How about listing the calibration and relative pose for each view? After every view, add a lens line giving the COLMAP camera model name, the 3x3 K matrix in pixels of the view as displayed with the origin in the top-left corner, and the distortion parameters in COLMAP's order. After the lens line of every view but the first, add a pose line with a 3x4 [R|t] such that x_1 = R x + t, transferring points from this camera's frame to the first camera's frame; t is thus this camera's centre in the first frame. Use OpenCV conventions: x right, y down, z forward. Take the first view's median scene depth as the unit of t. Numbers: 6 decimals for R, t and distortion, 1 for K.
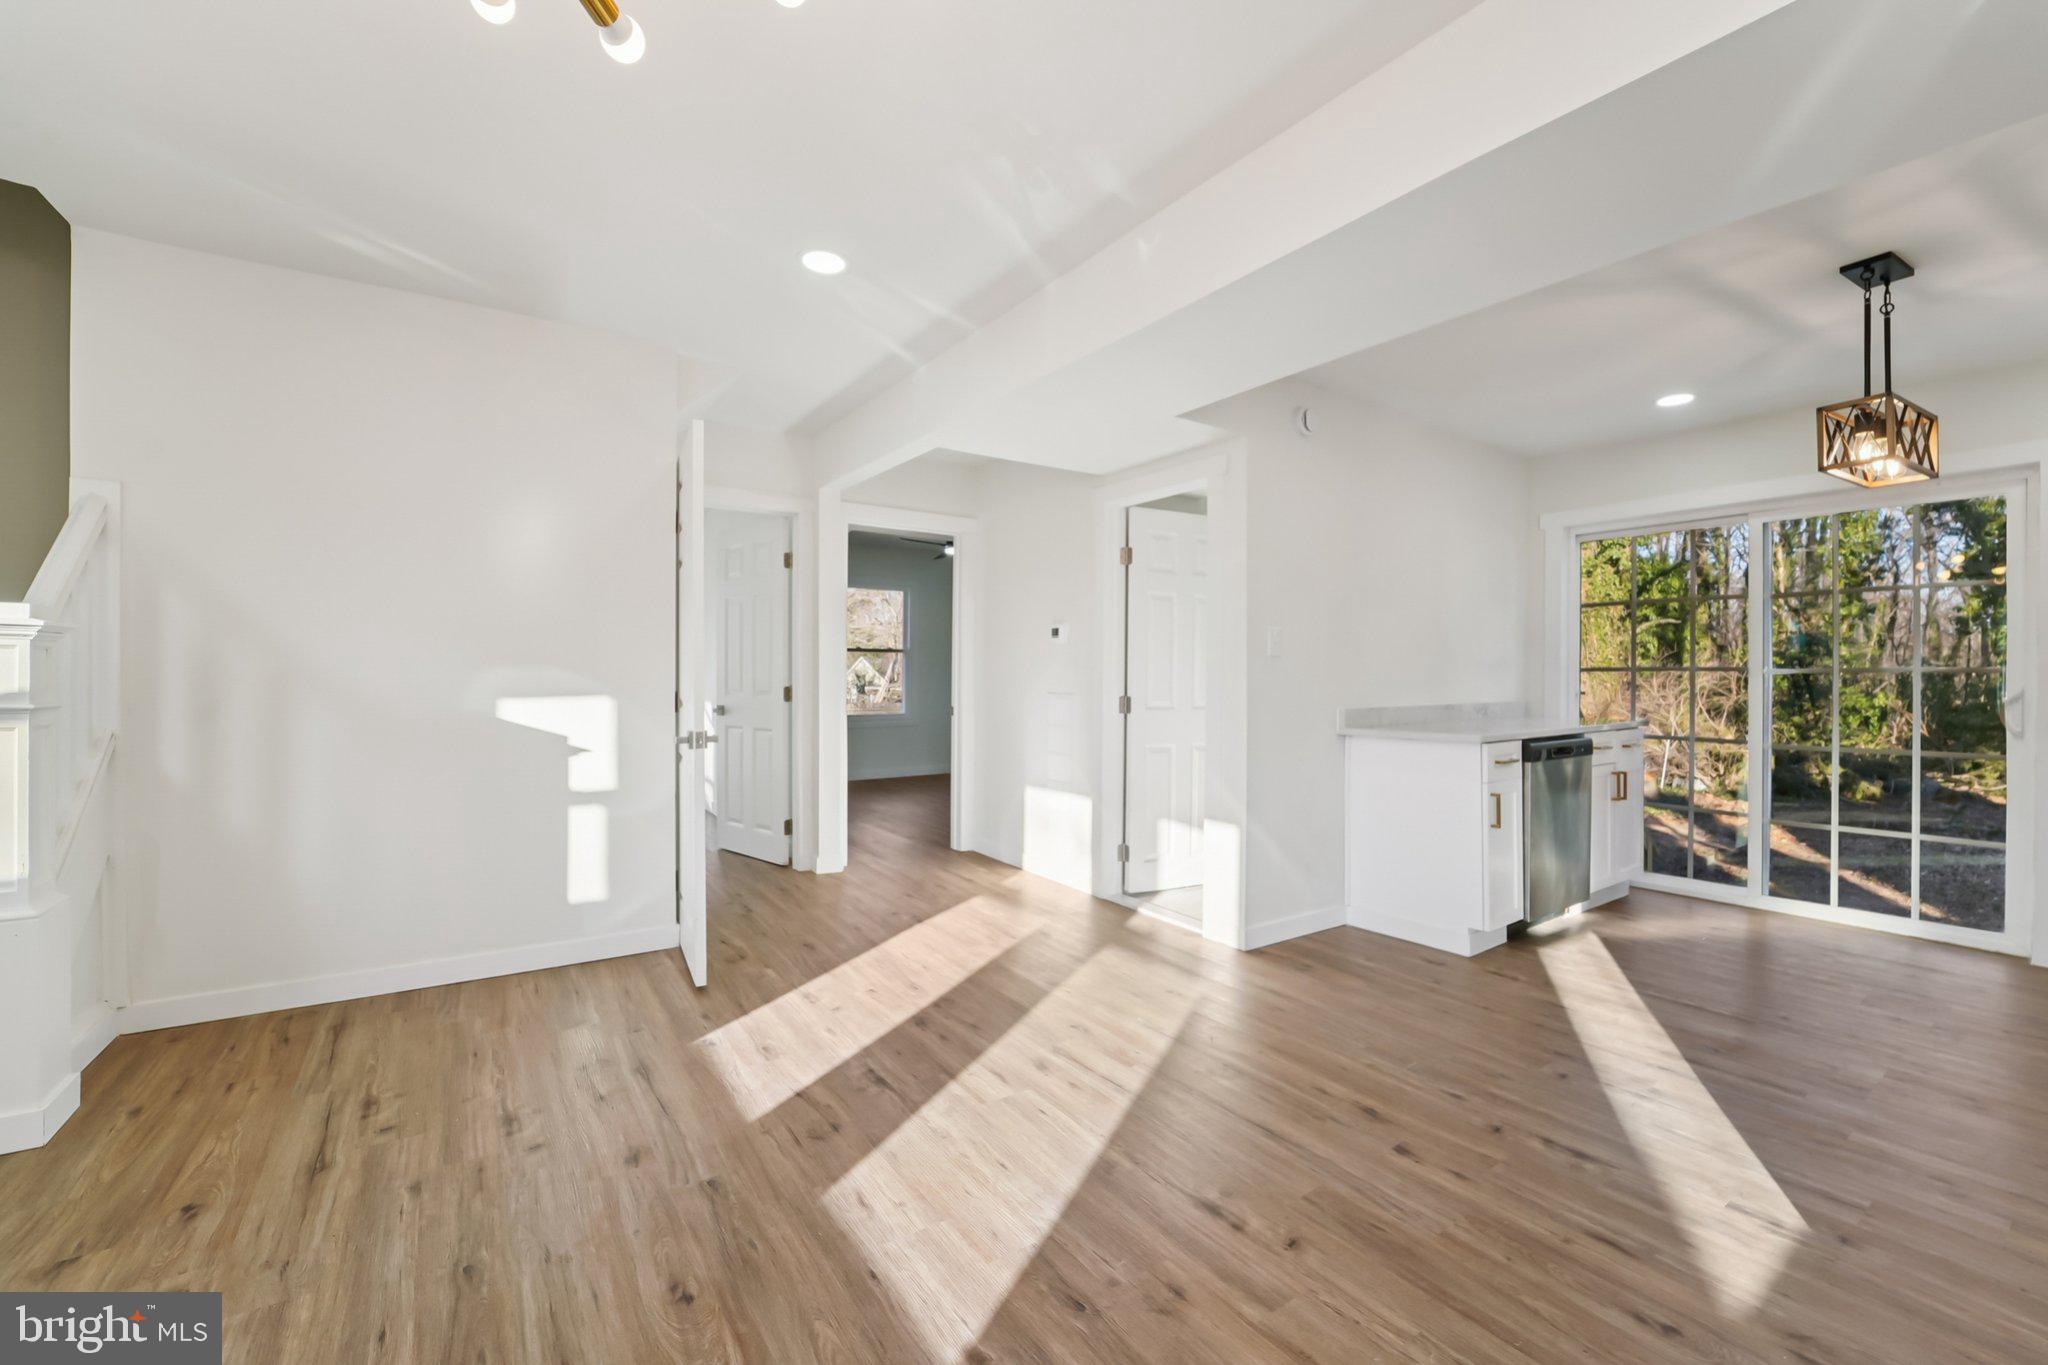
lens RADIAL K [[833.0, 0, 1029.7], [0, 833.0, 684.8], [0, 0, 1]] dist [-0.020299, 0.000350]
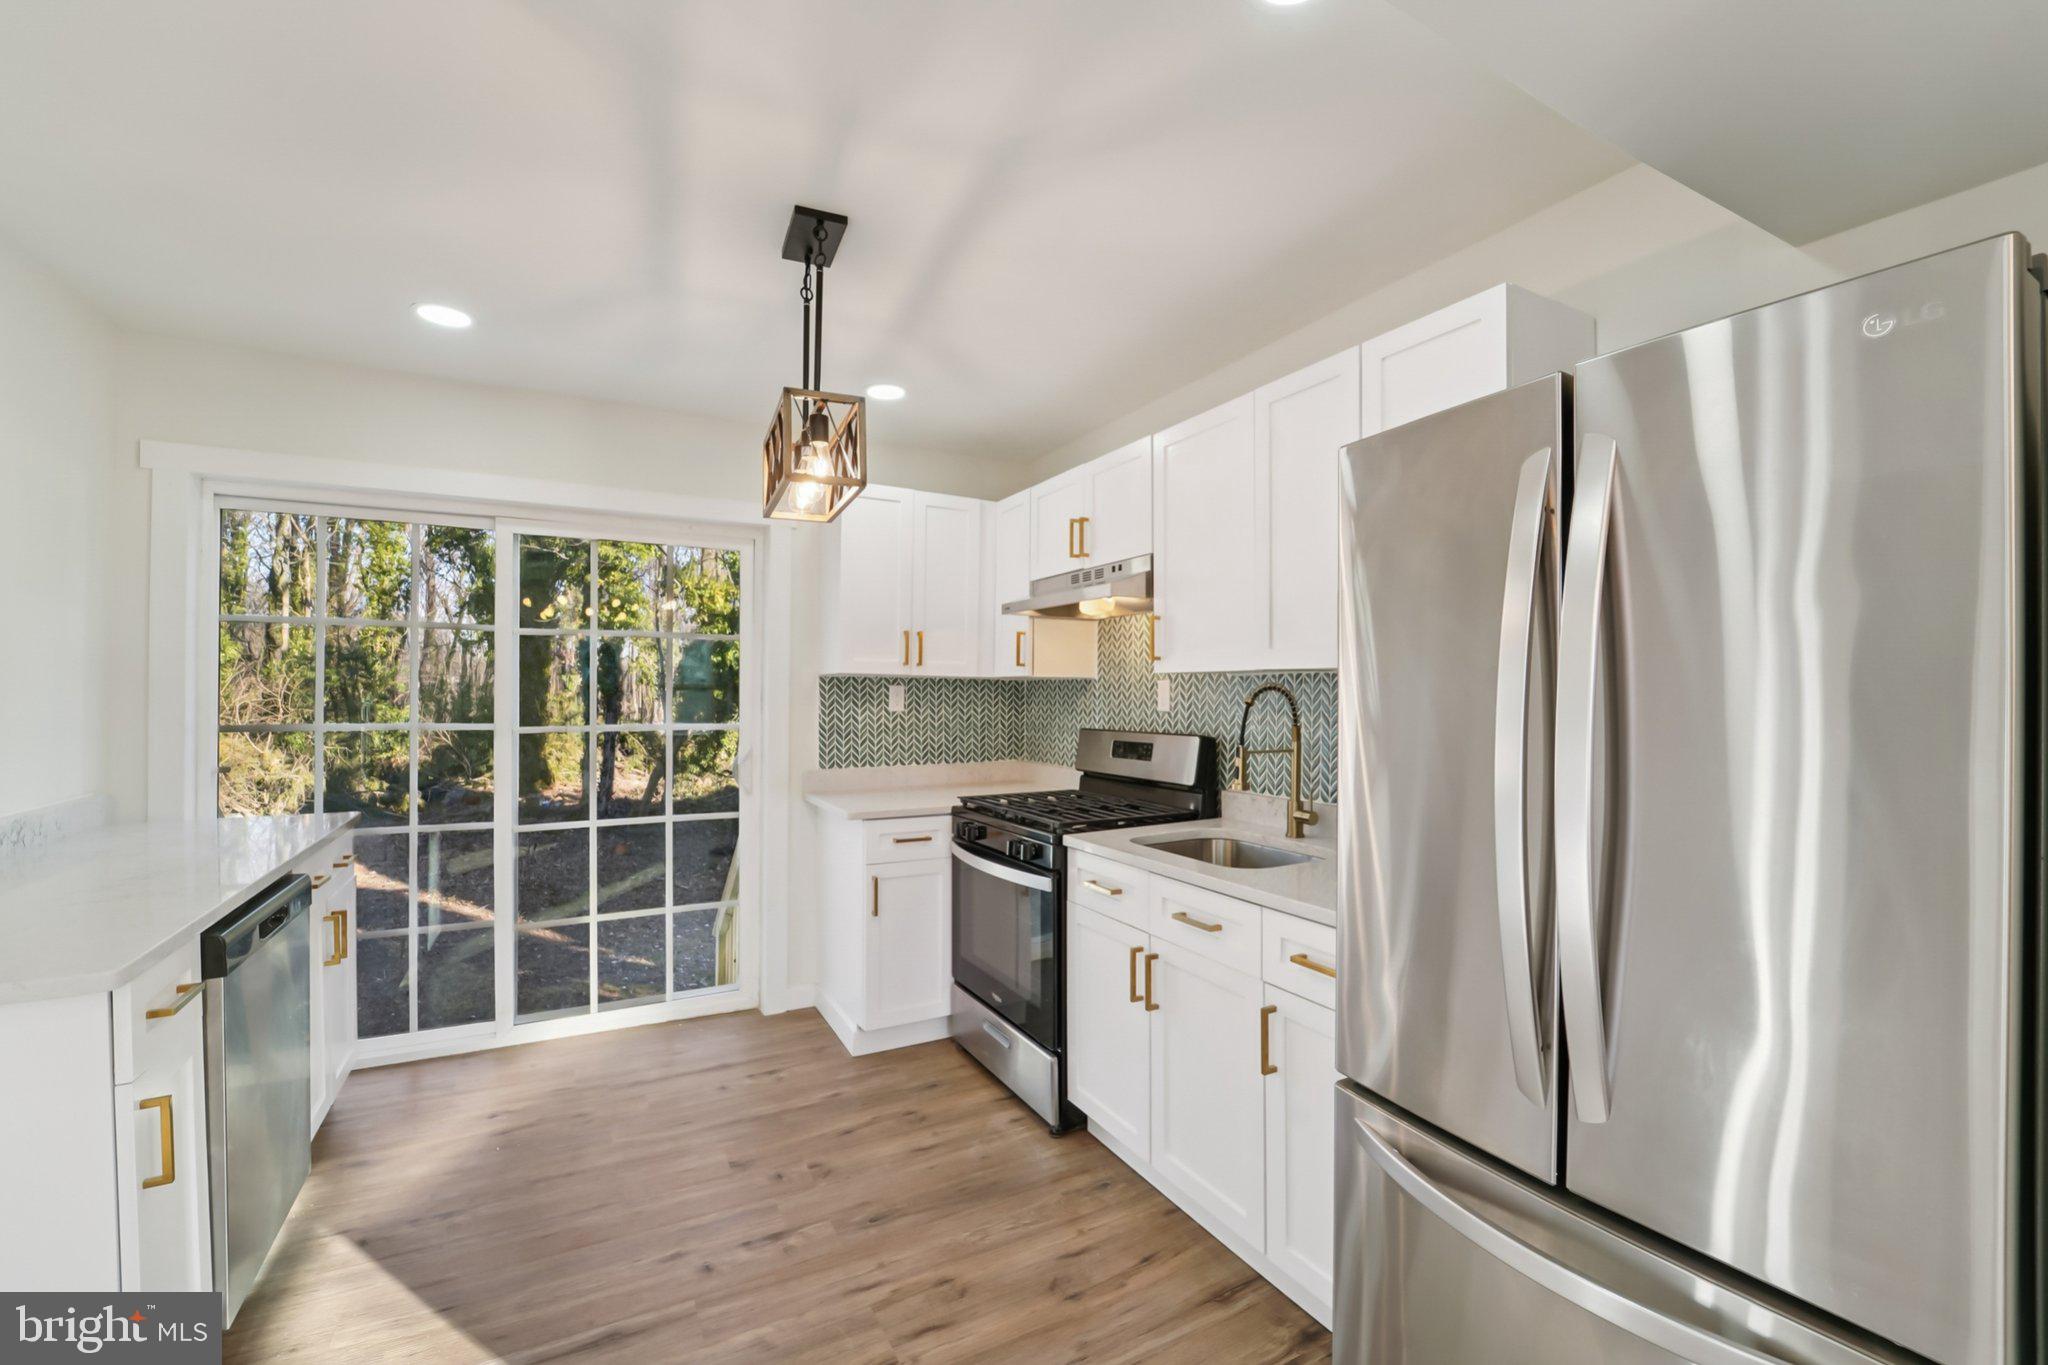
lens RADIAL K [[833.0, 0, 1029.7], [0, 833.0, 684.8], [0, 0, 1]] dist [-0.020299, 0.000350]
pose [[0.093142, 0.005335, 0.995639, 0.157496], [0.005632, 0.999967, -0.005885, -0.043336], [-0.995637, 0.006156, 0.093109, 0.399287]]
